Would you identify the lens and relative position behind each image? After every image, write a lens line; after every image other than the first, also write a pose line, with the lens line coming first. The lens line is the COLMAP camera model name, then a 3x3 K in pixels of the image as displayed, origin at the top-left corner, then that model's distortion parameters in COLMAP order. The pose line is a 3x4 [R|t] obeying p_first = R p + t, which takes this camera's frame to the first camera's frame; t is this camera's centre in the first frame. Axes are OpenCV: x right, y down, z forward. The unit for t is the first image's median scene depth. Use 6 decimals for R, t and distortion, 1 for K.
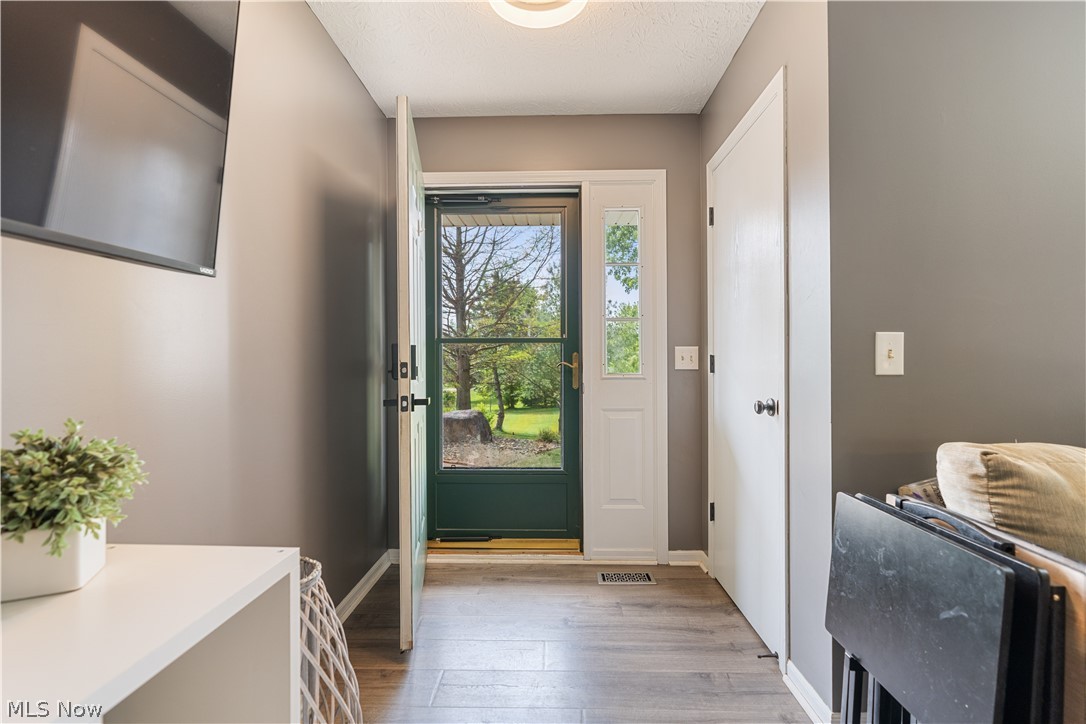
lens RADIAL K [[490.6, 0, 546.7], [0, 490.6, 361.5], [0, 0, 1]] dist [-0.004260, 0.000058]
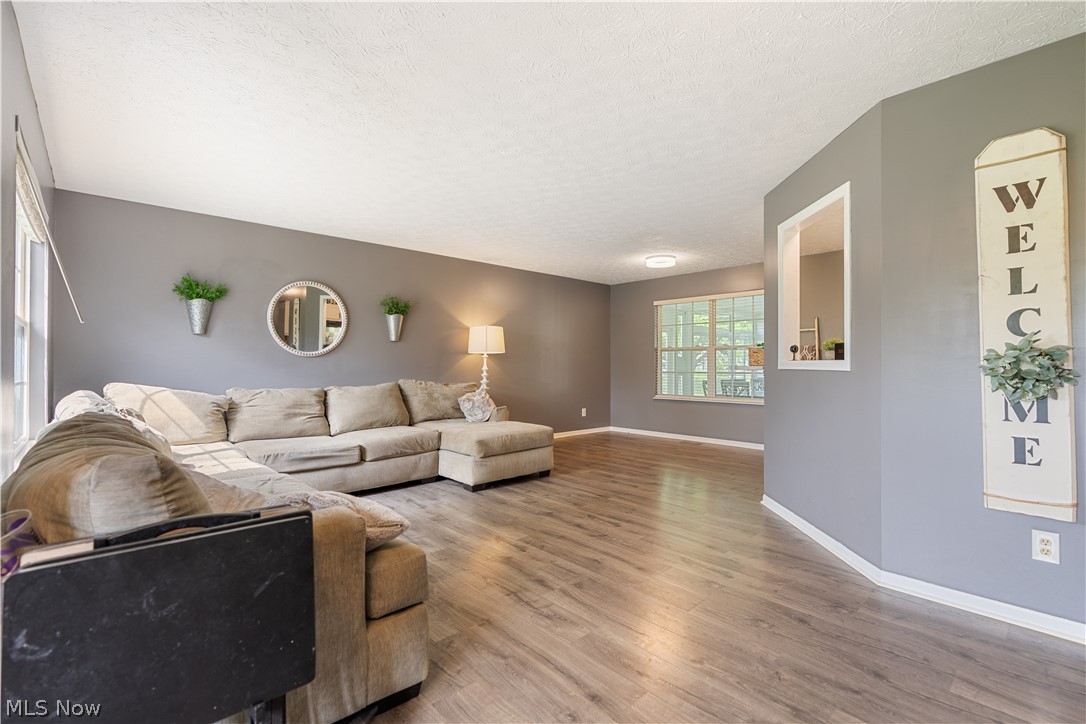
lens RADIAL K [[490.6, 0, 546.7], [0, 490.6, 361.5], [0, 0, 1]] dist [-0.004260, 0.000058]
pose [[-0.699188, 0.007305, 0.714901, -0.402483], [0.003870, 0.999972, -0.006433, -0.001148], [-0.714928, -0.001732, -0.699196, 1.145081]]
